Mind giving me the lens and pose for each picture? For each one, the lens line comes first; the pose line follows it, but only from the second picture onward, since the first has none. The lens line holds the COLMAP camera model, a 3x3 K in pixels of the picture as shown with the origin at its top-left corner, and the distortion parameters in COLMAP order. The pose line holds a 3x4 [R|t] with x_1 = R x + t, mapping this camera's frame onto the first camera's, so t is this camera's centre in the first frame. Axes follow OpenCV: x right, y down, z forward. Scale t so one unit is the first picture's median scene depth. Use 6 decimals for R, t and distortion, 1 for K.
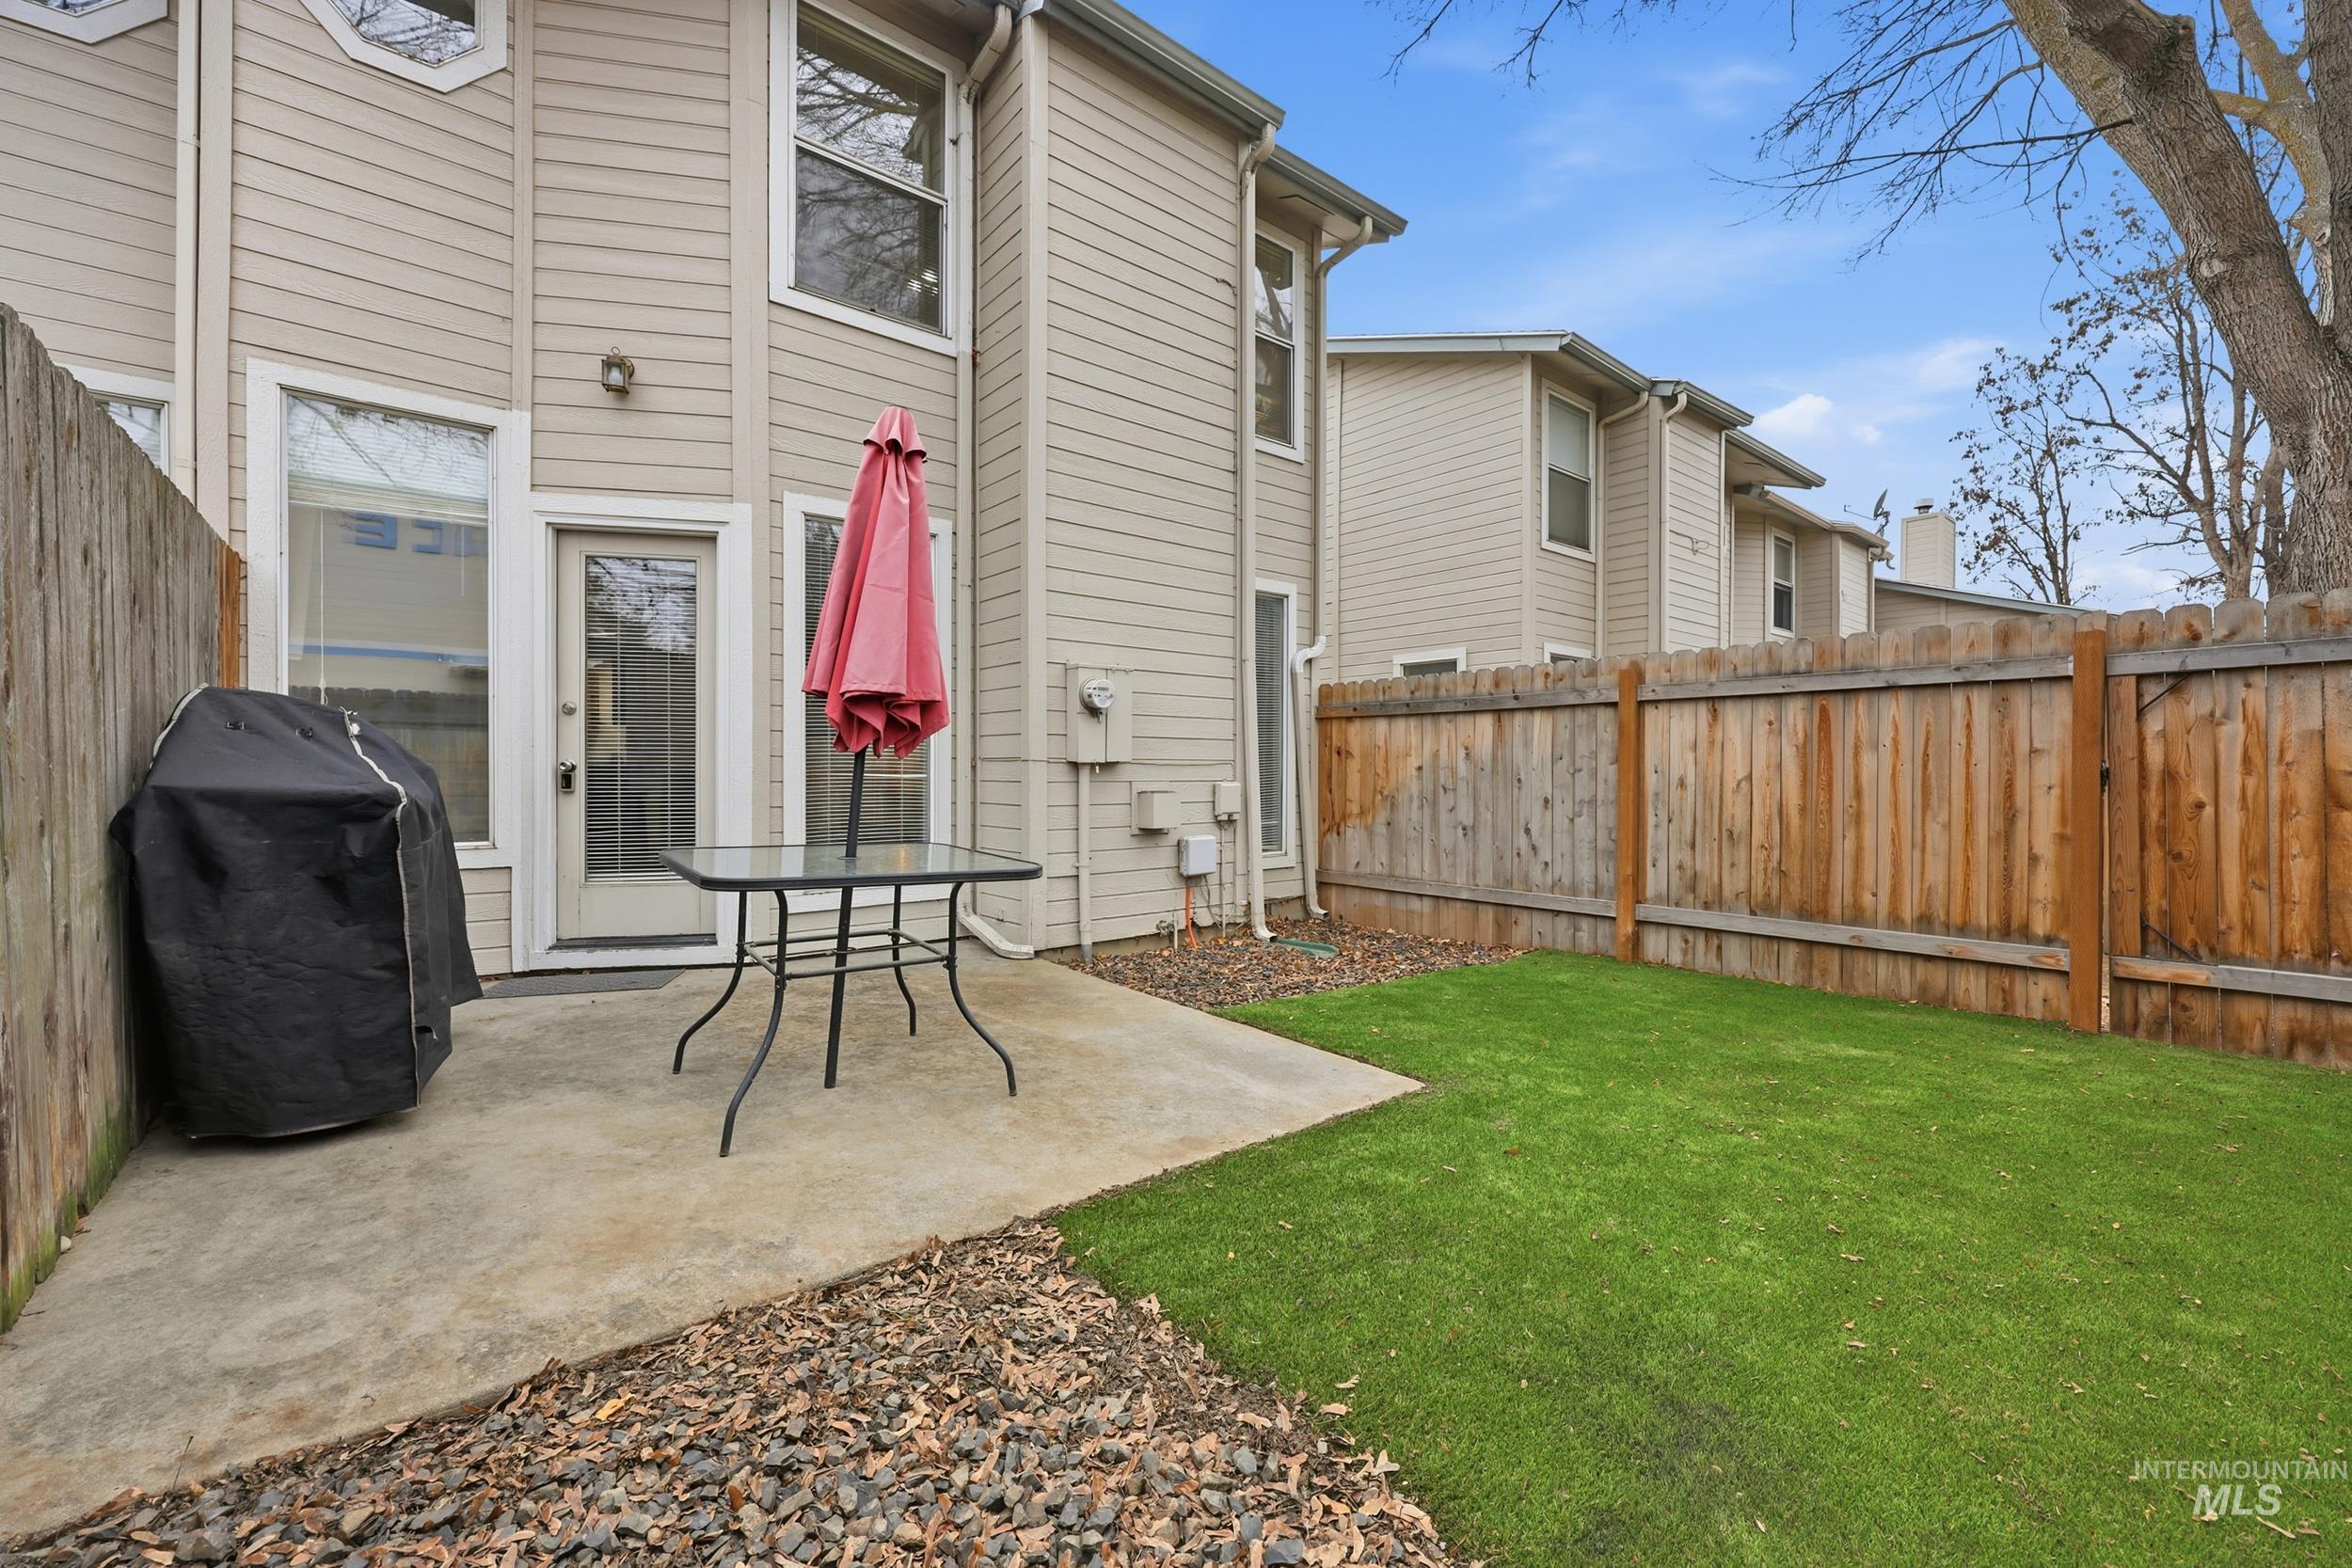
lens RADIAL K [[946.7, 0, 1160.6], [0, 946.7, 778.1], [0, 0, 1]] dist [-0.000623, 0.000193]
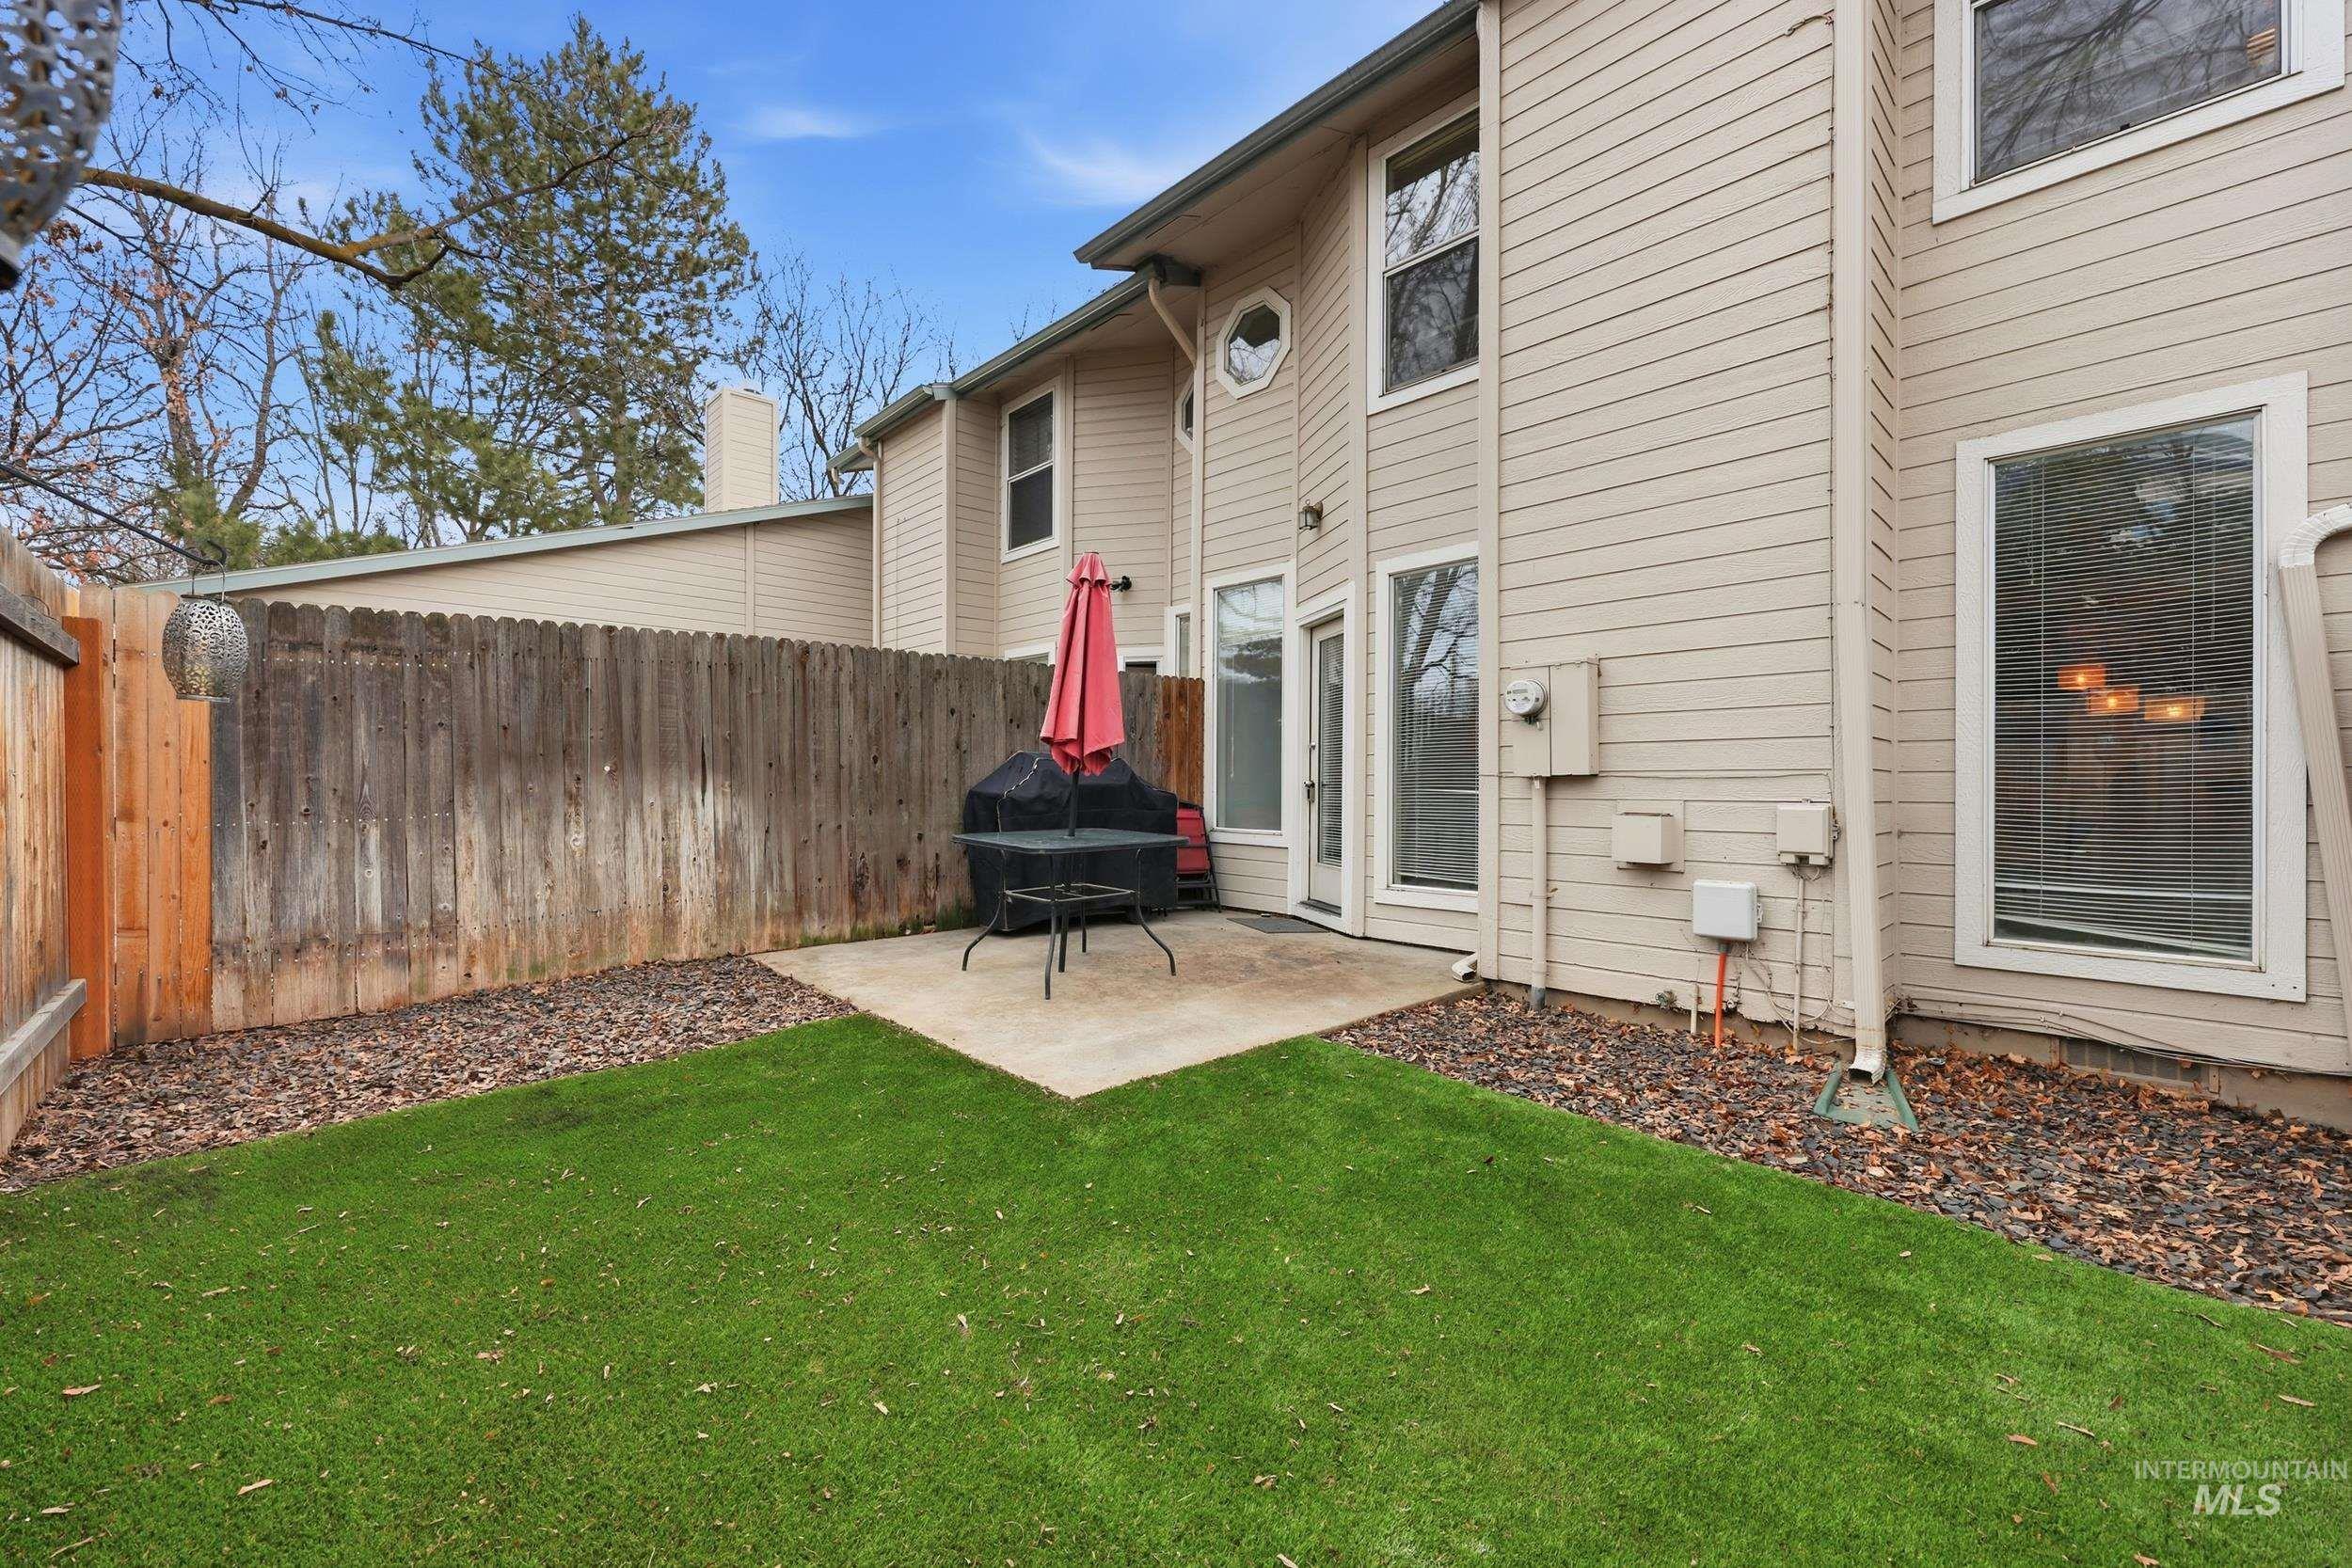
lens RADIAL K [[946.7, 0, 1160.6], [0, 946.7, 778.1], [0, 0, 1]] dist [-0.000623, 0.000193]
pose [[0.052248, -0.012702, -0.998553, 0.852722], [-0.005751, 0.999899, -0.013020, -0.001494], [0.998618, 0.006423, 0.052170, 0.682945]]
